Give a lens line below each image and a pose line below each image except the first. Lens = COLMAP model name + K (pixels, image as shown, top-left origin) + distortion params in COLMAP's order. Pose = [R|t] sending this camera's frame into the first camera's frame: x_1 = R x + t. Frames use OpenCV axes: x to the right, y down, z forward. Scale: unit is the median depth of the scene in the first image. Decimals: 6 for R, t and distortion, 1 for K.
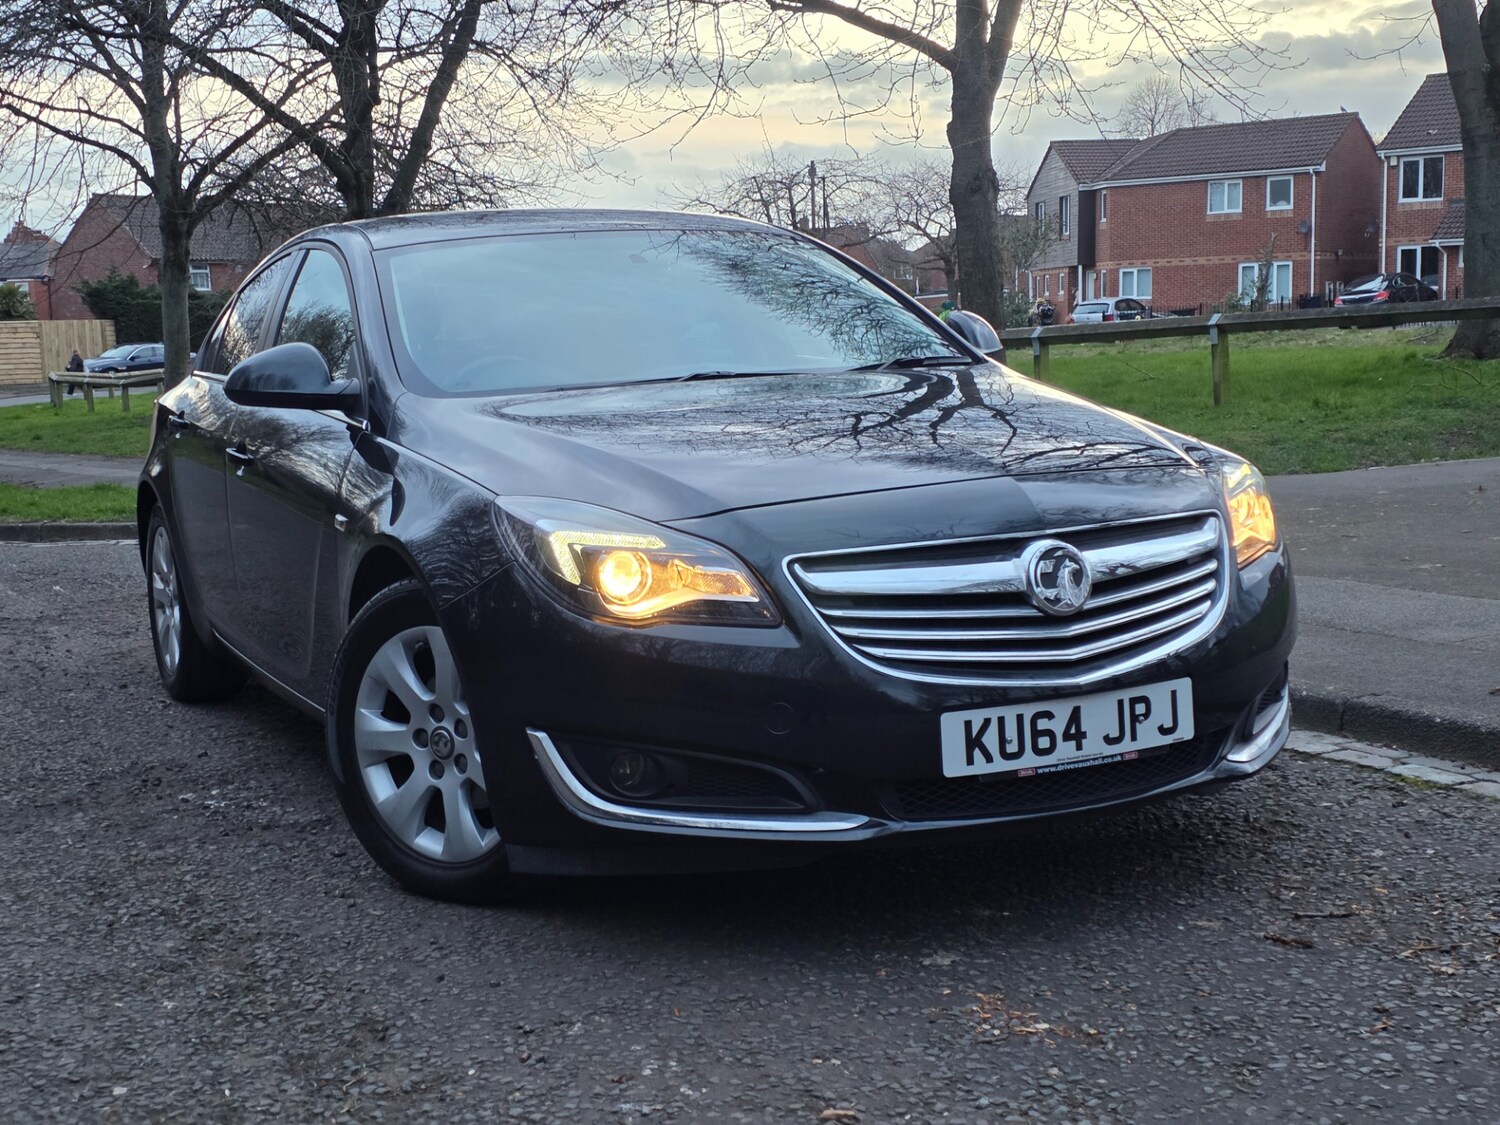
lens RADIAL K [[2015.6, 0, 743.6], [0, 2015.6, 565.6], [0, 0, 1]] dist [0.178012, -0.465683]
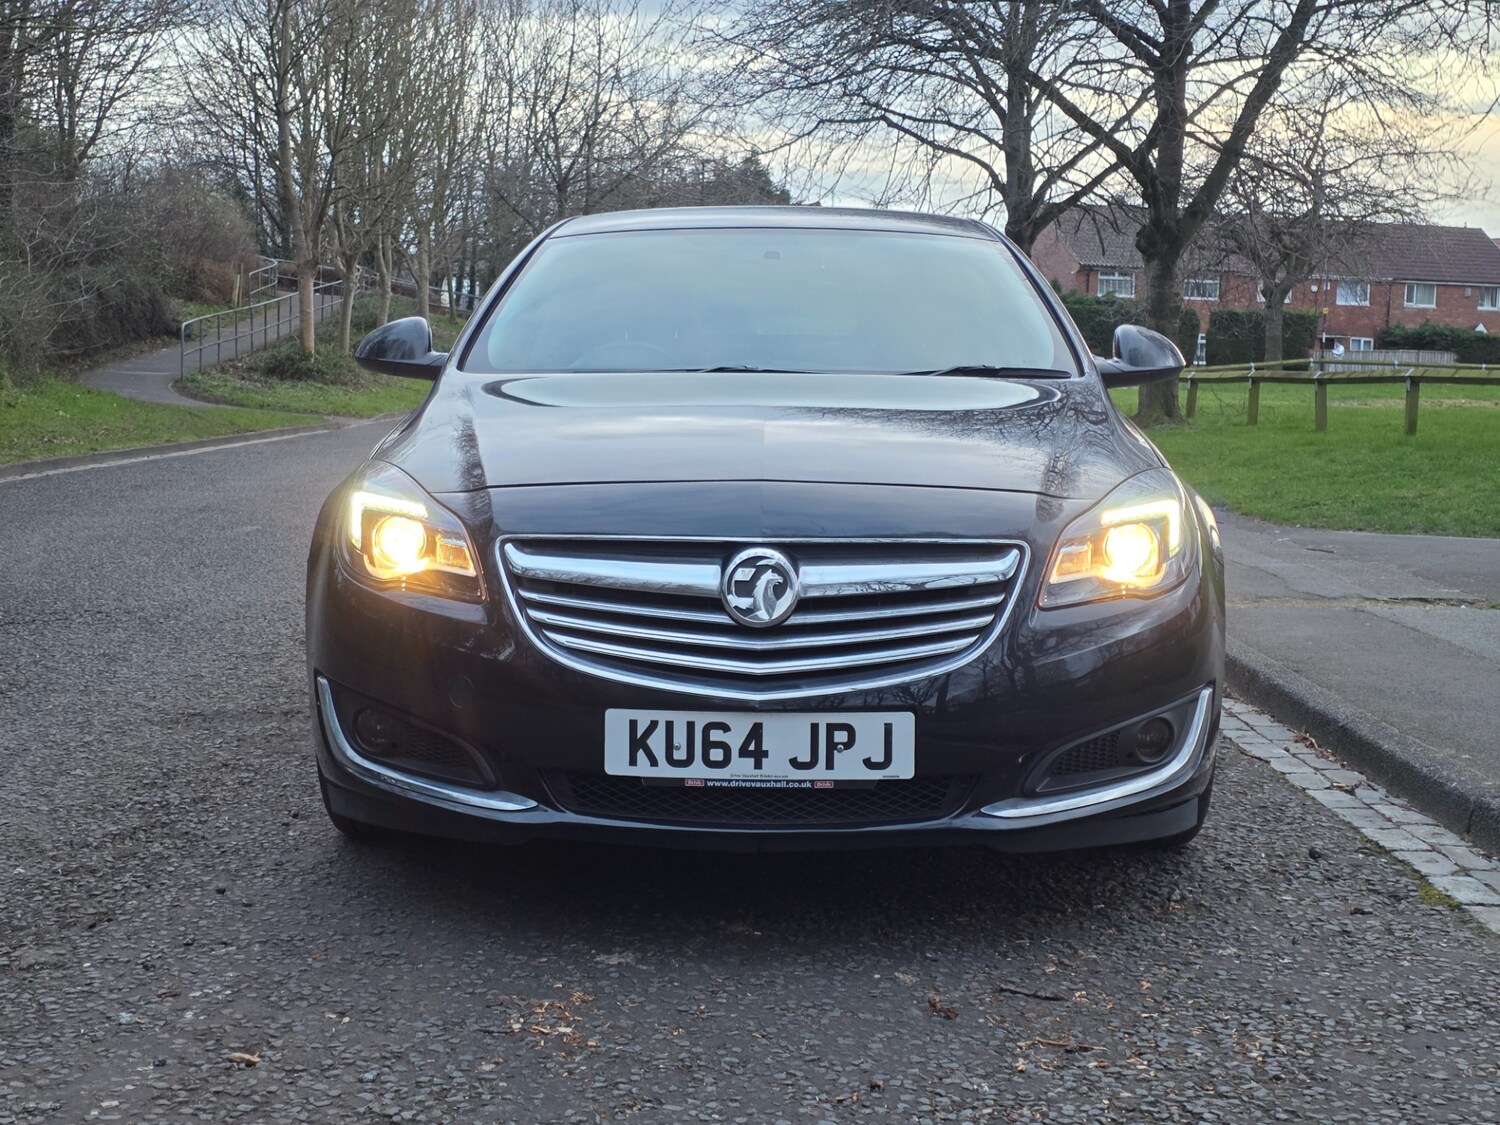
lens RADIAL K [[2027.6, 0, 767.6], [0, 2027.6, 556.6], [0, 0, 1]] dist [0.177275, -0.491269]
pose [[0.888710, 0.102080, -0.446961, 0.567180], [-0.106850, 0.994168, 0.014601, -0.022401], [0.445845, 0.034782, 0.894434, 0.134650]]
